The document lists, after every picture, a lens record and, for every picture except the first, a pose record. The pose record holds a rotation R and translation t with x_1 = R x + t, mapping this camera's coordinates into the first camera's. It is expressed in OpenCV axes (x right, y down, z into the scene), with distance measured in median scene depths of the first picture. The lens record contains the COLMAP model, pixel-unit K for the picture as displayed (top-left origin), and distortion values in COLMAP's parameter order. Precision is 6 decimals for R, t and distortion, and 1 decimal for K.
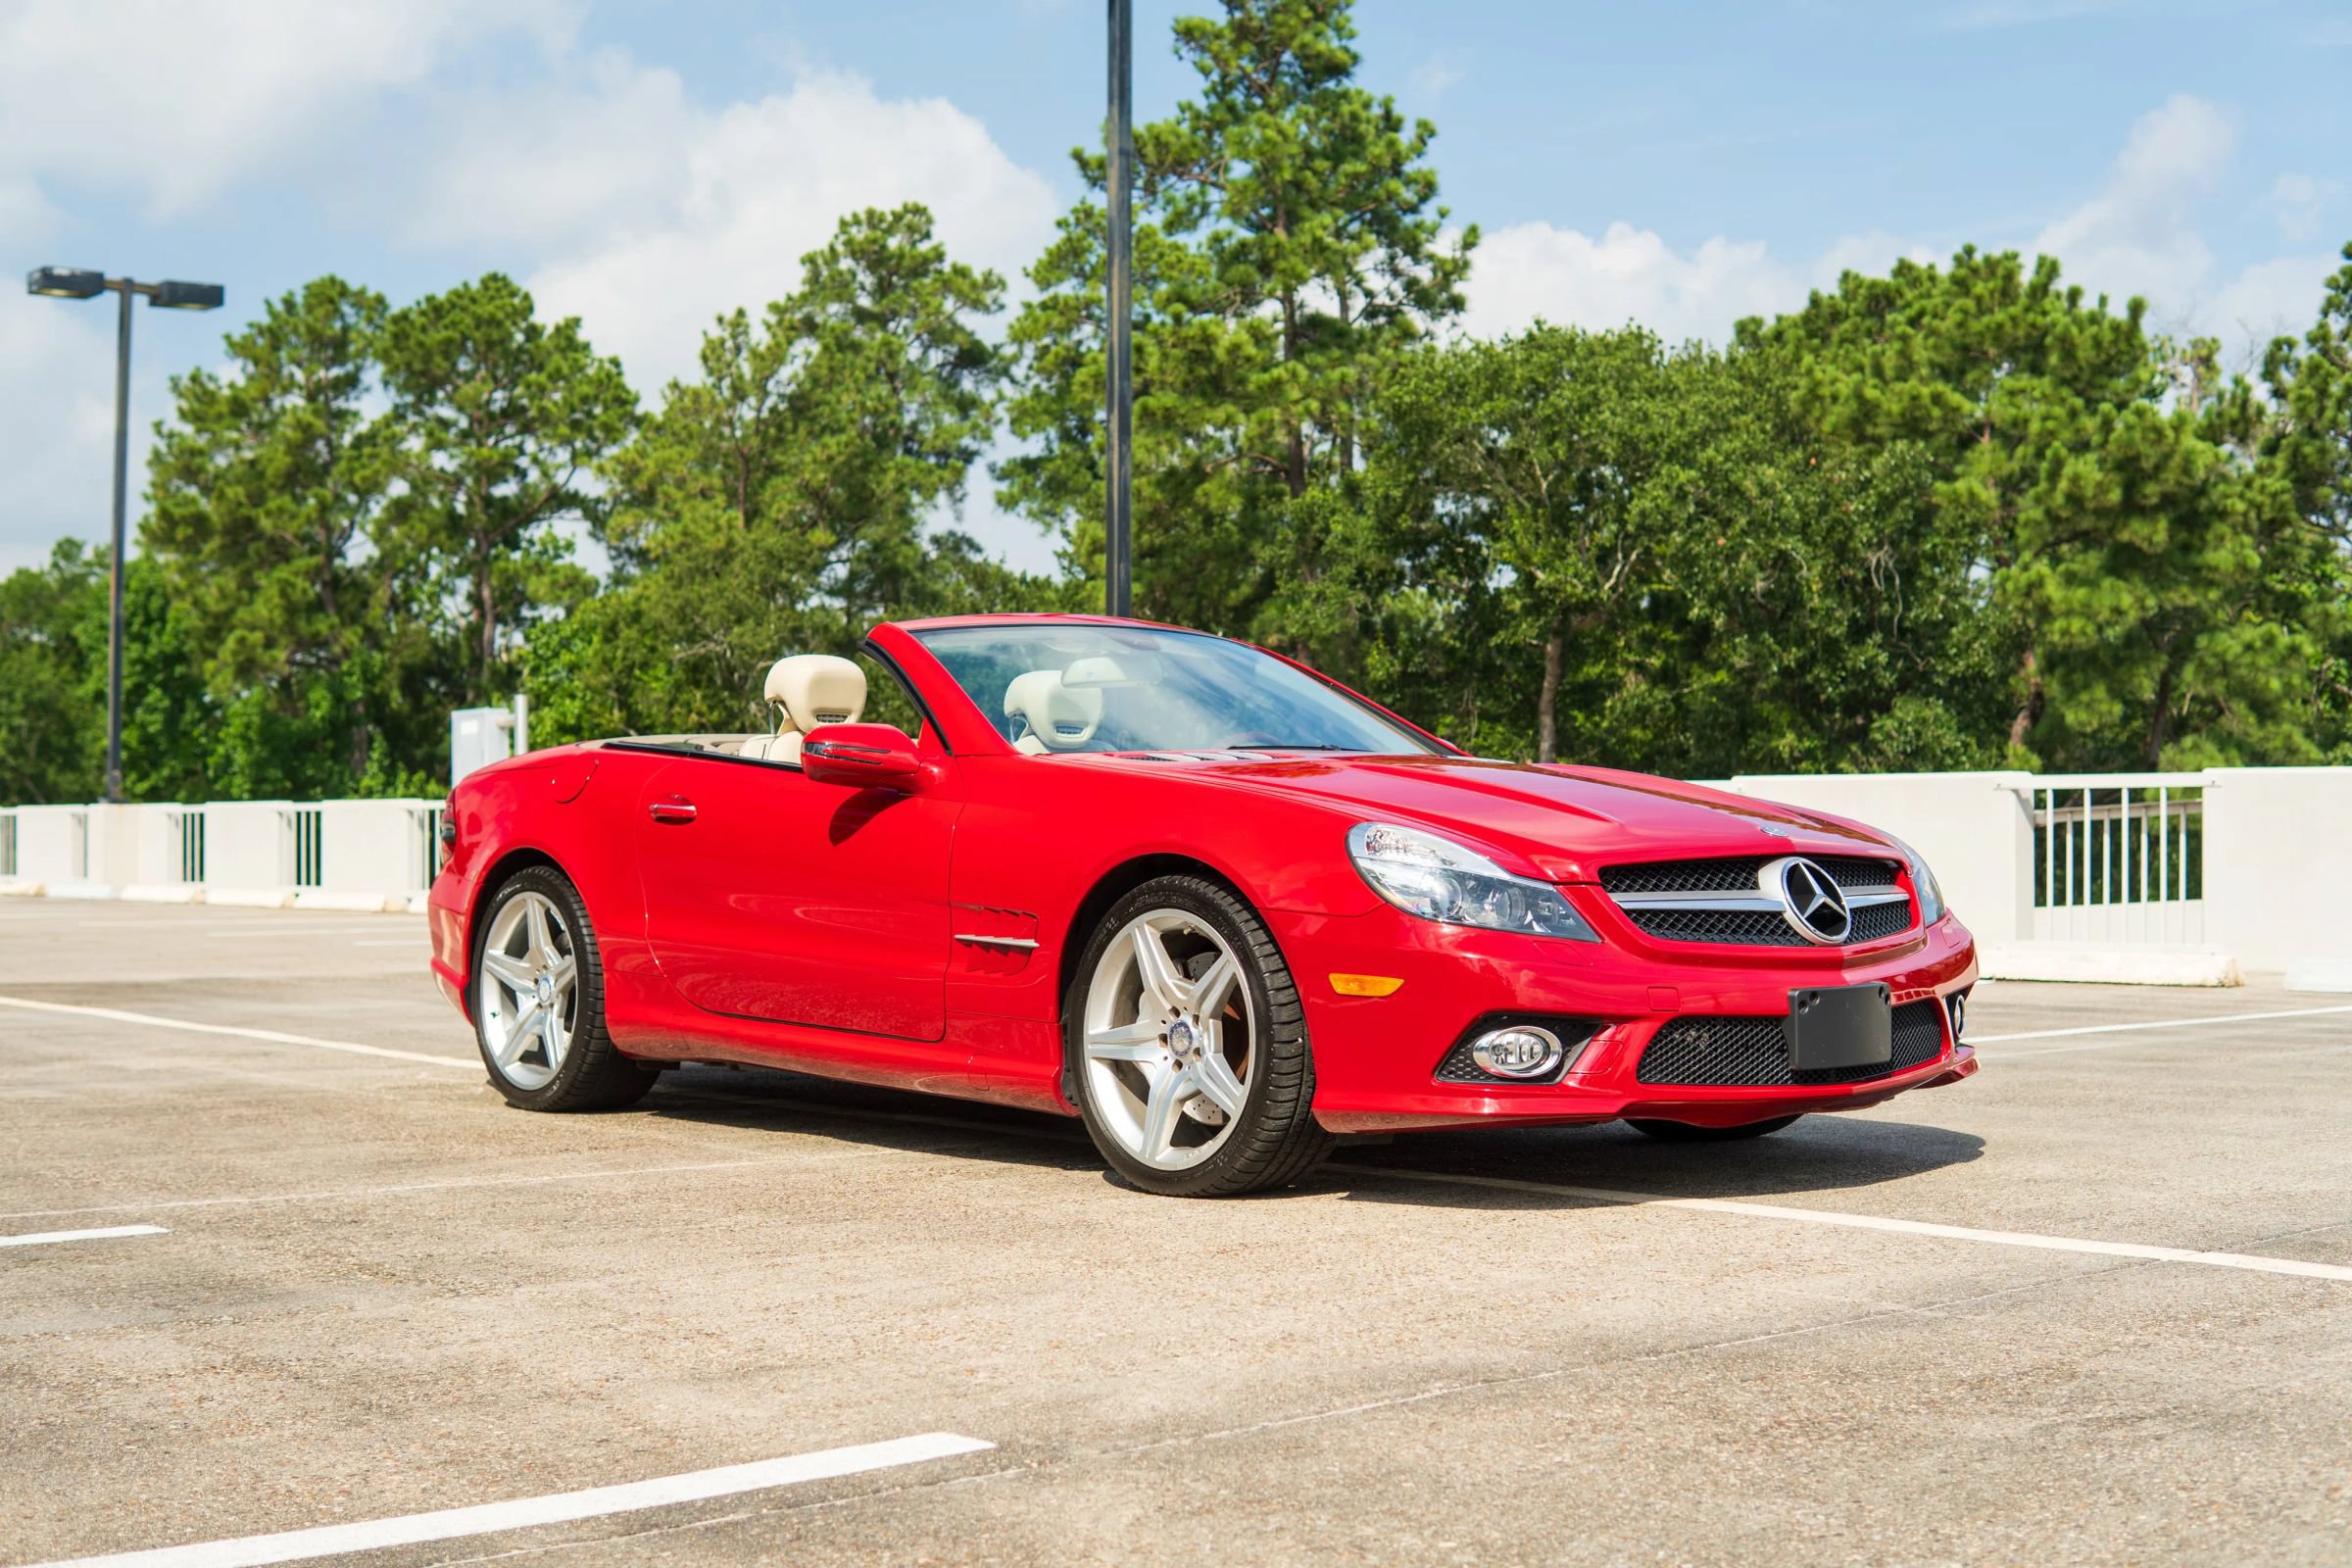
lens RADIAL K [[3213.6, 0, 1165.1], [0, 3213.6, 809.6], [0, 0, 1]] dist [-0.168481, -0.185024]
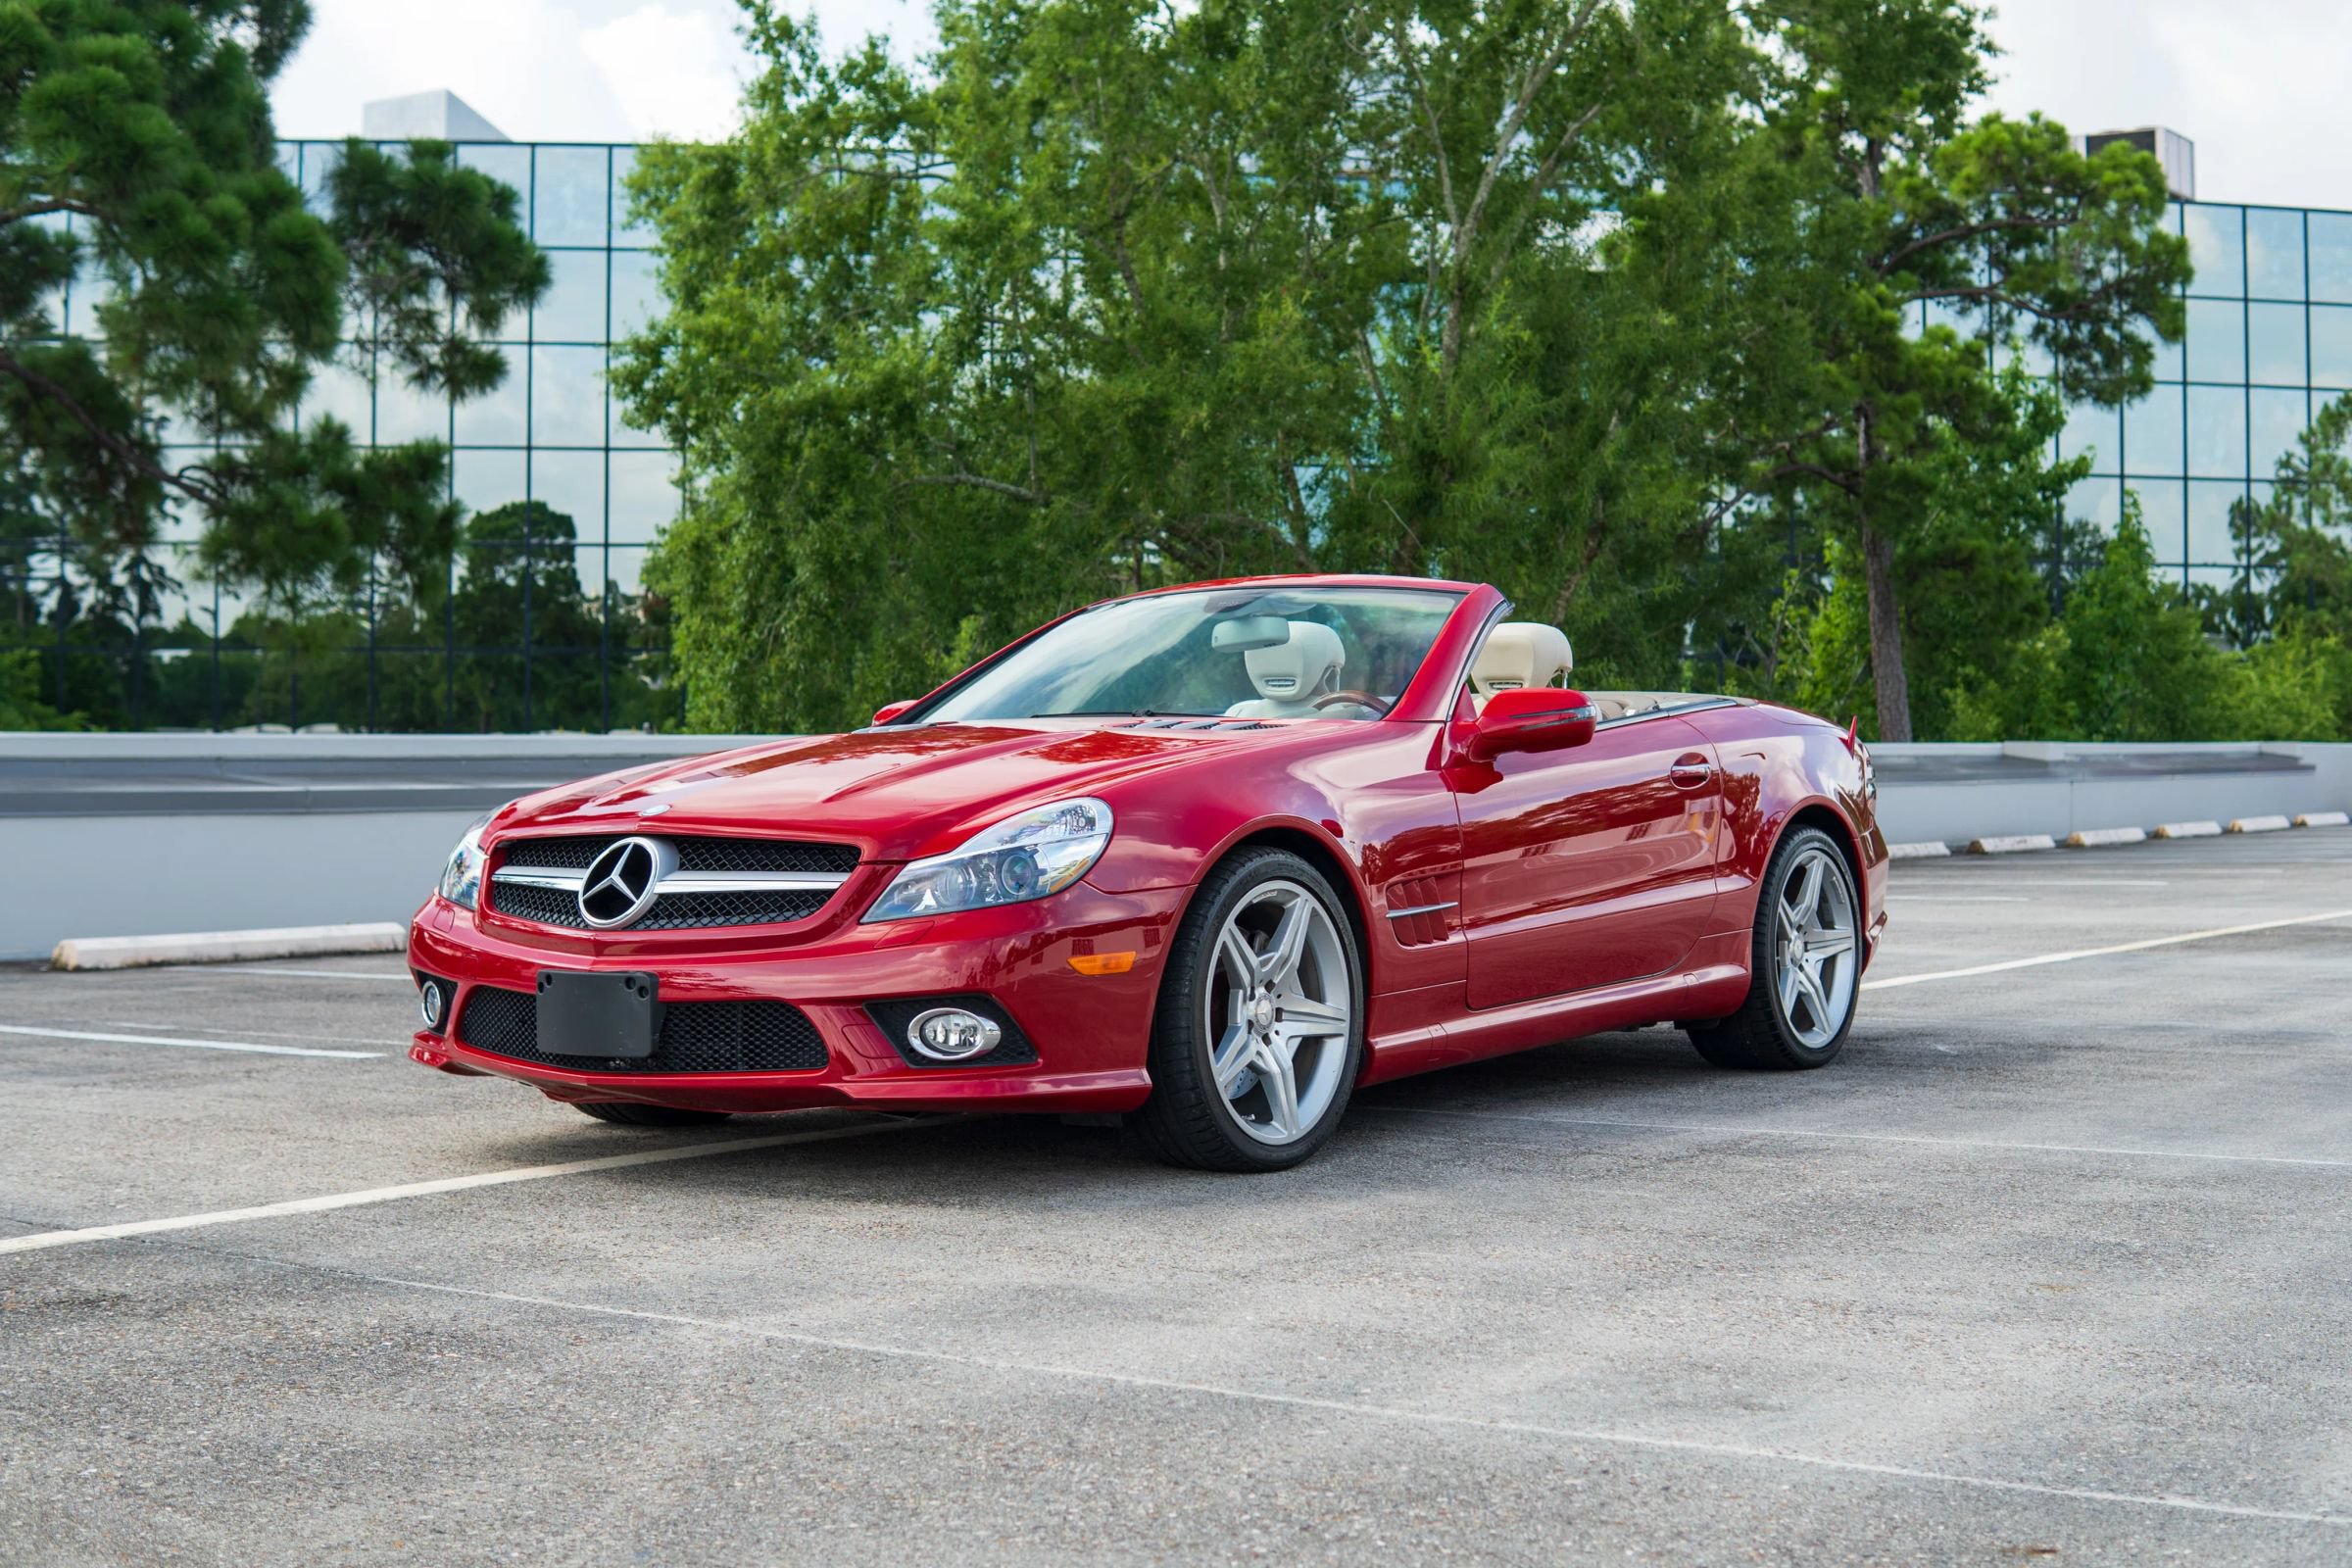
lens RADIAL K [[3326.6, 0, 1231.0], [0, 3326.6, 784.3], [0, 0, 1]] dist [-0.173986, -0.159908]
pose [[0.242414, 0.005922, -0.970155, 0.200265], [0.013737, 0.999860, 0.009536, -0.001348], [0.970076, -0.015639, 0.242299, 0.153718]]
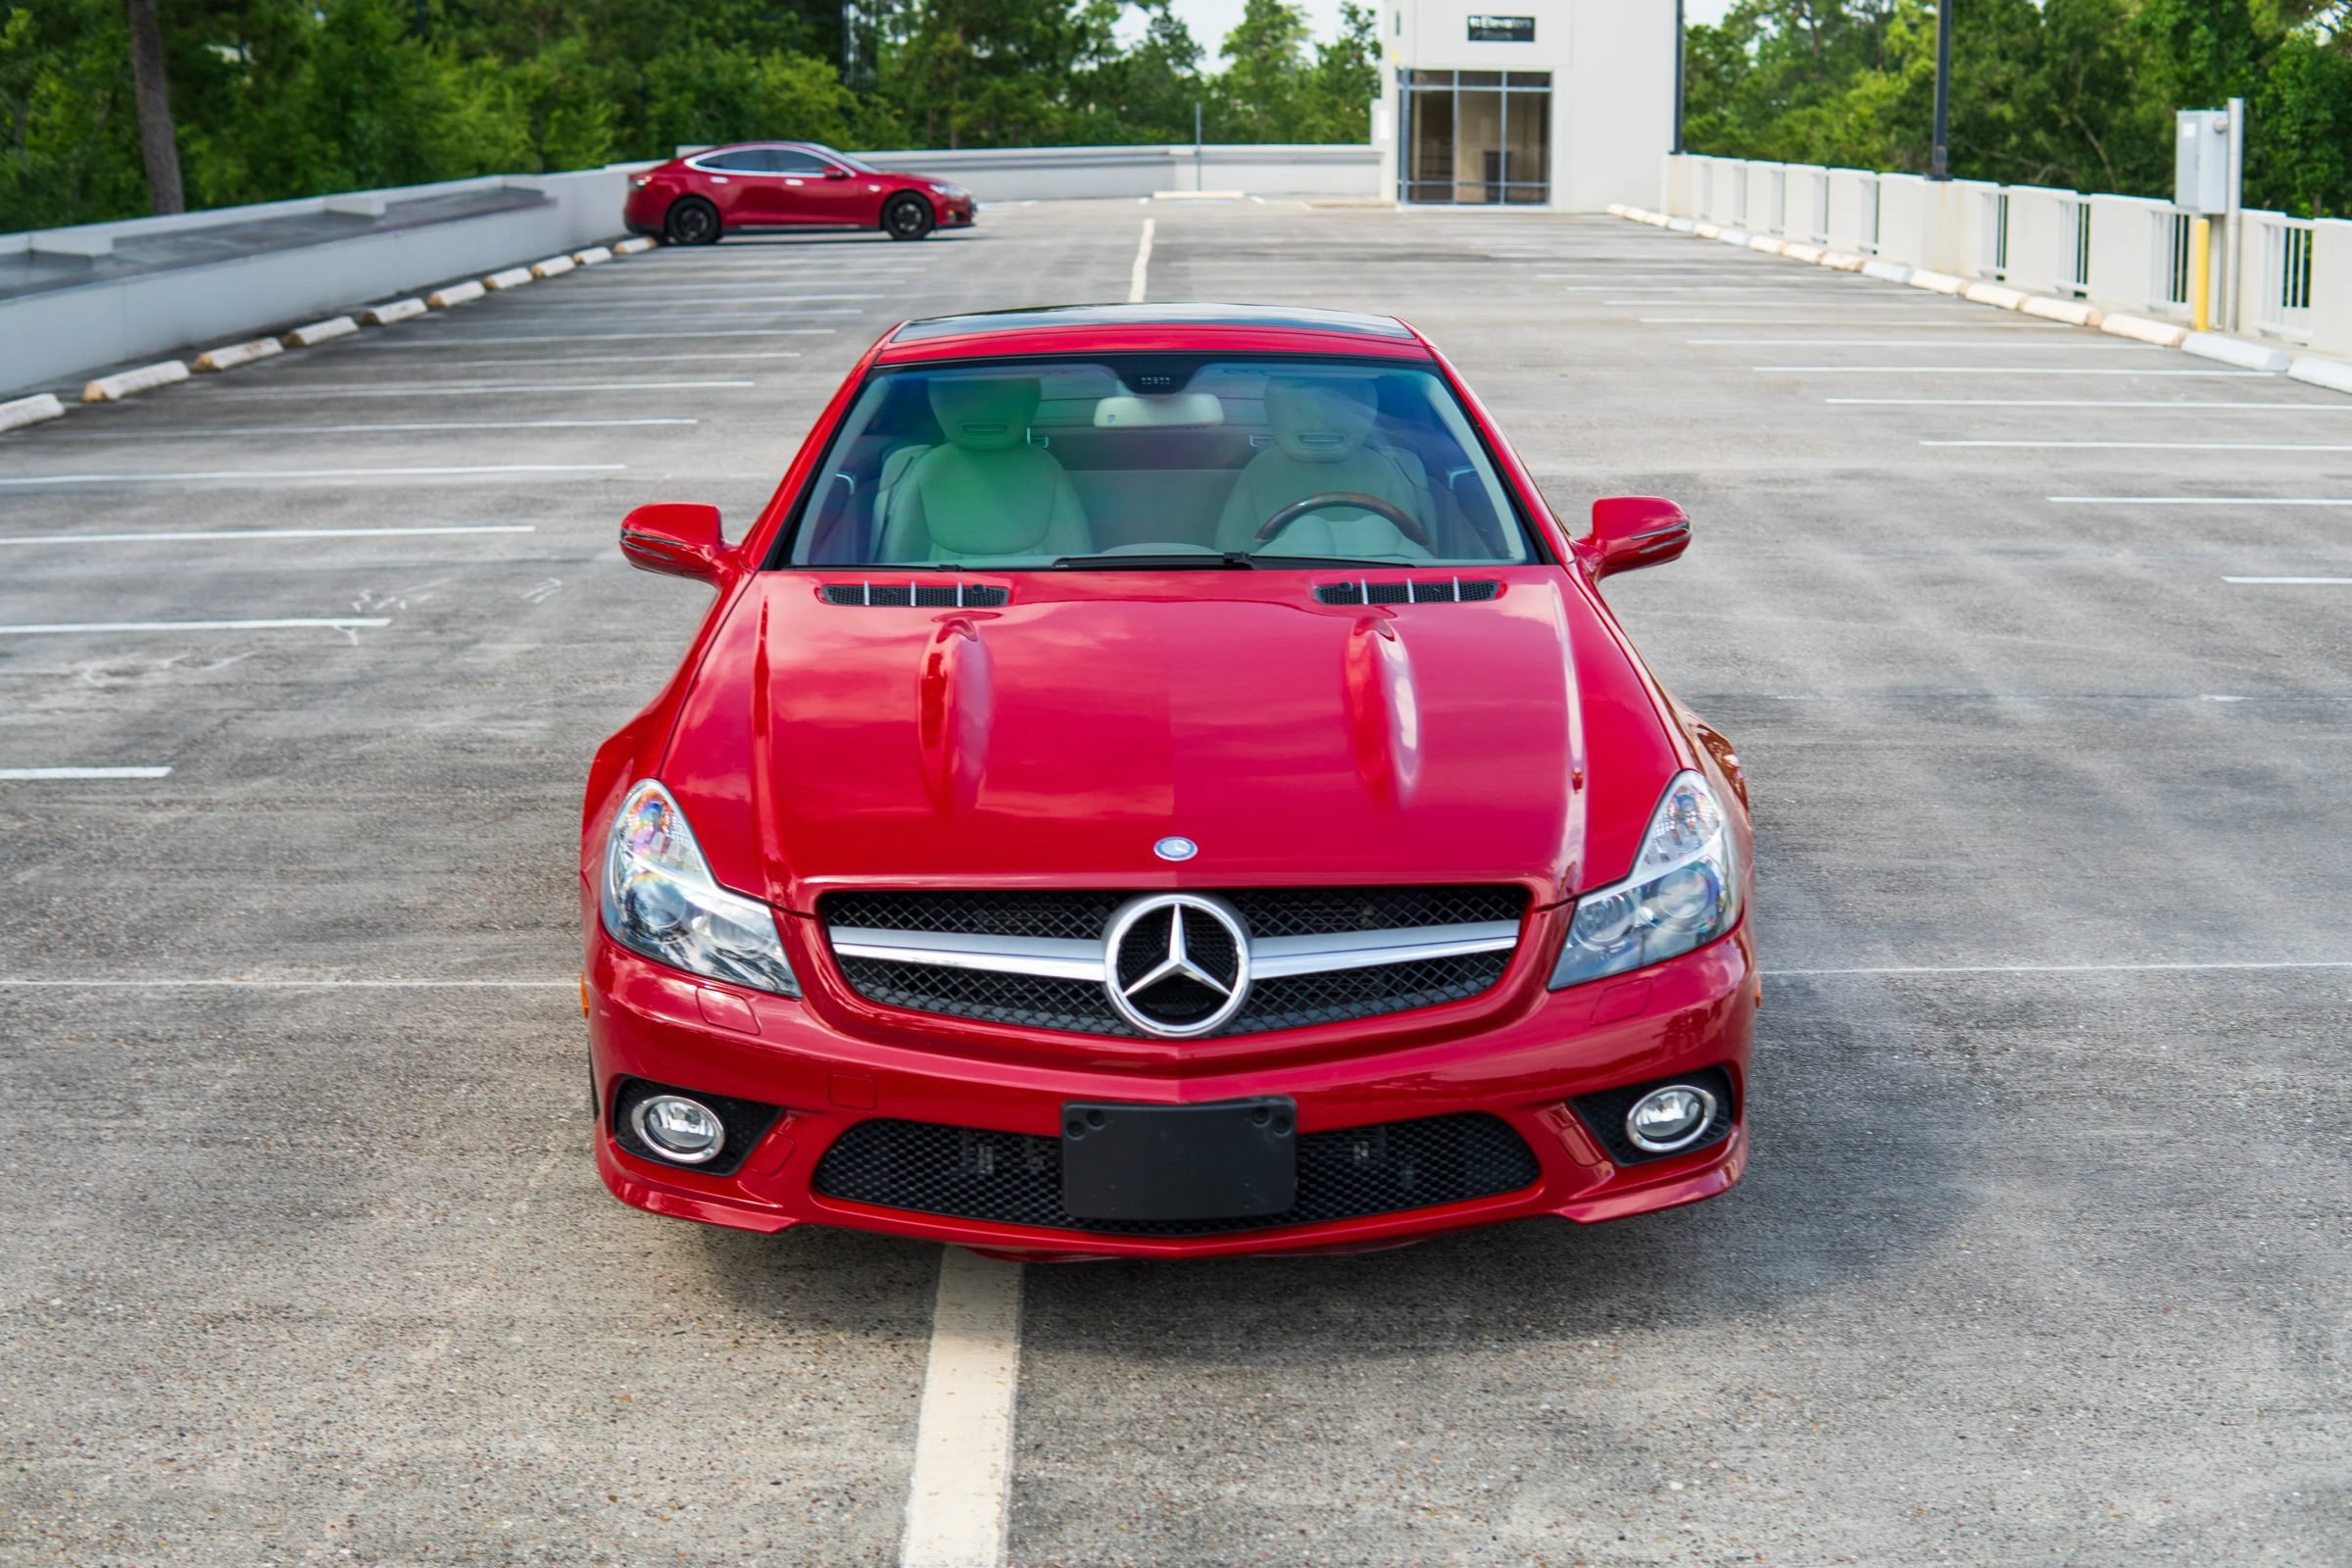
lens RADIAL K [[3180.4, 0, 1179.9], [0, 3180.4, 781.3], [0, 0, 1]] dist [-0.160240, -0.224278]
pose [[0.764632, 0.133336, -0.630523, 0.102011], [0.006817, 0.976636, 0.214794, -0.025103], [0.644431, -0.168537, 0.745858, 0.083083]]
